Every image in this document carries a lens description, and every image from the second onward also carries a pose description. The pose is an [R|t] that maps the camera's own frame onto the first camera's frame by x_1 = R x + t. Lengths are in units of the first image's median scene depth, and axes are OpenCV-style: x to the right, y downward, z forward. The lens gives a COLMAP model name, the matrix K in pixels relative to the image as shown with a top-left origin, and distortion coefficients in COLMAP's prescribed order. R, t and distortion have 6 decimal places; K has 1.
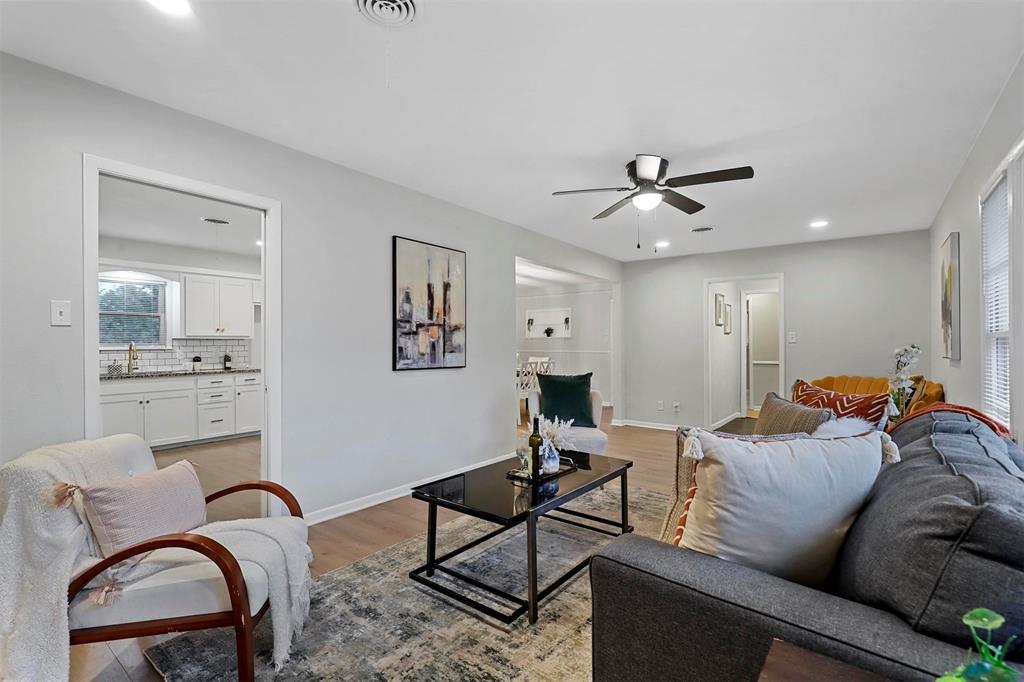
lens RADIAL K [[468.7, 0, 512.0], [0, 468.7, 341.0], [0, 0, 1]] dist [0.002520, -0.000128]
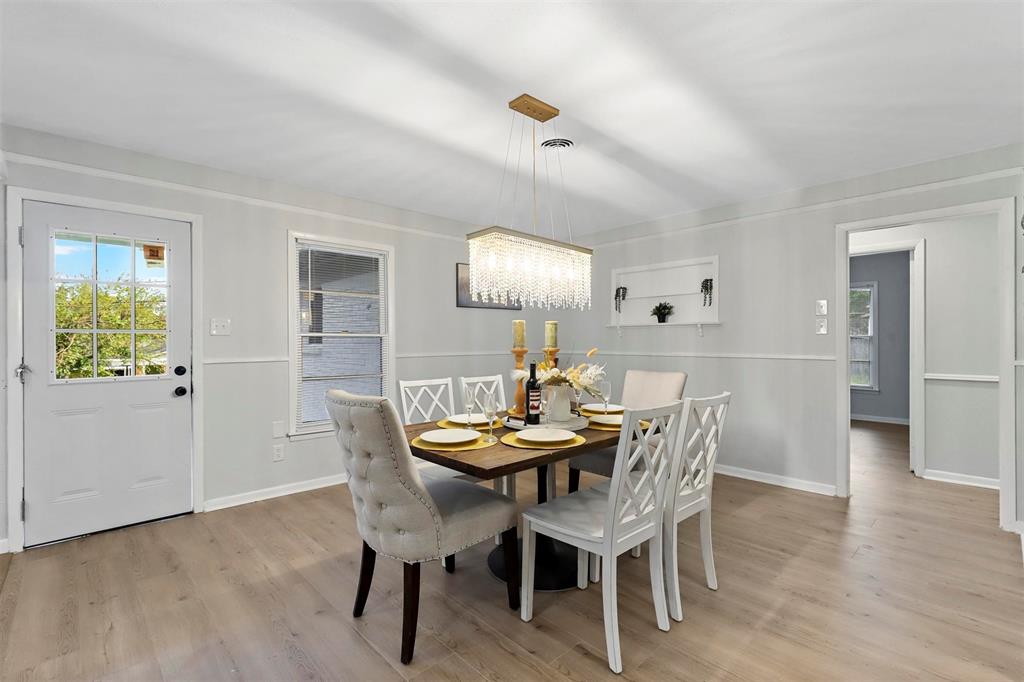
lens RADIAL K [[462.2, 0, 511.0], [0, 462.2, 342.8], [0, 0, 1]] dist [0.003393, 0.000520]
pose [[0.988023, -0.000528, -0.154308, 0.001220], [0.002155, 0.999944, 0.010379, 0.009709], [0.154294, -0.010587, 0.987968, 0.878833]]
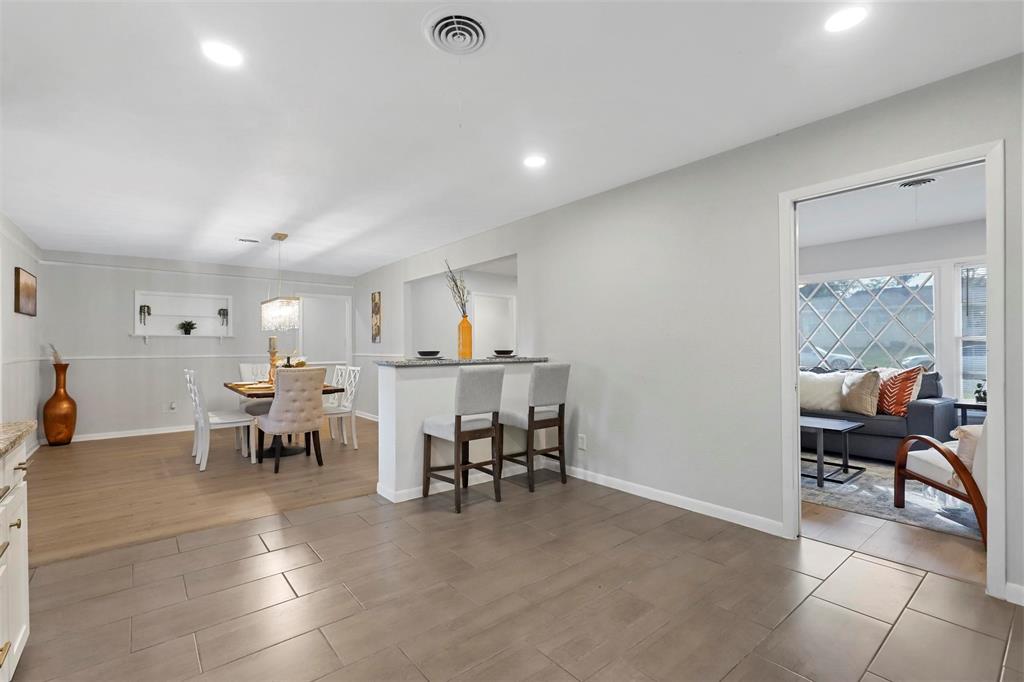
lens RADIAL K [[459.6, 0, 511.4], [0, 459.6, 344.9], [0, 0, 1]] dist [-0.001666, -0.000523]
pose [[0.221321, 0.005590, 0.975185, -0.774981], [-0.004624, 0.999978, -0.004683, 0.011247], [-0.975190, -0.003473, 0.221342, 0.675032]]
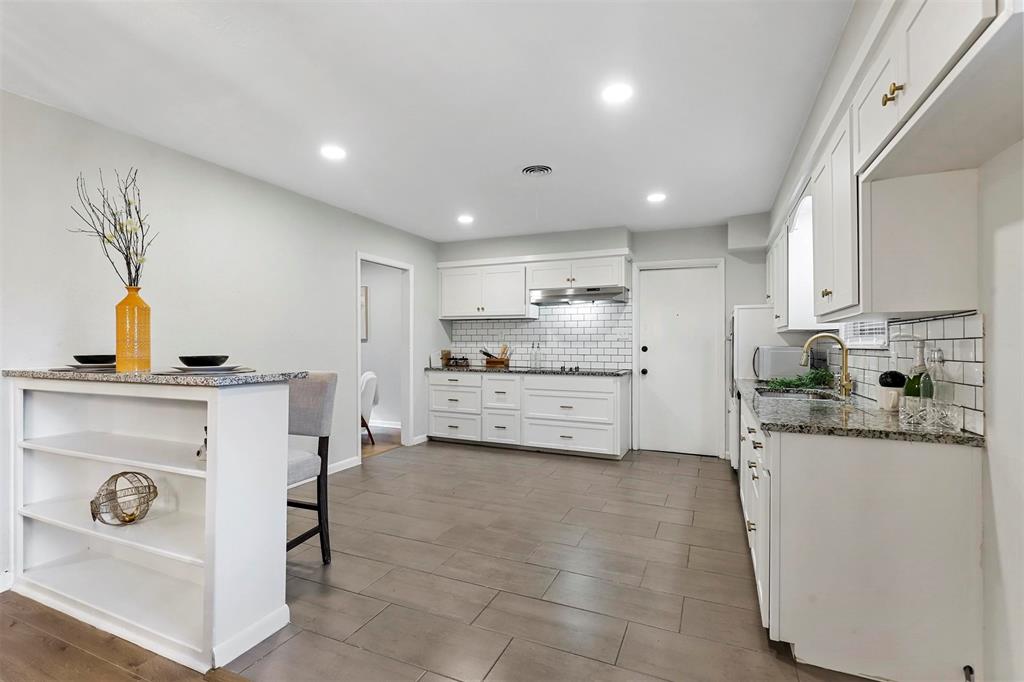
lens RADIAL K [[462.2, 0, 511.0], [0, 462.2, 342.8], [0, 0, 1]] dist [0.003393, 0.000520]
pose [[-0.970075, 0.007008, -0.242706, -0.322835], [0.009668, 0.999906, -0.009772, 0.013400], [0.242614, -0.011826, -0.970051, 1.299791]]
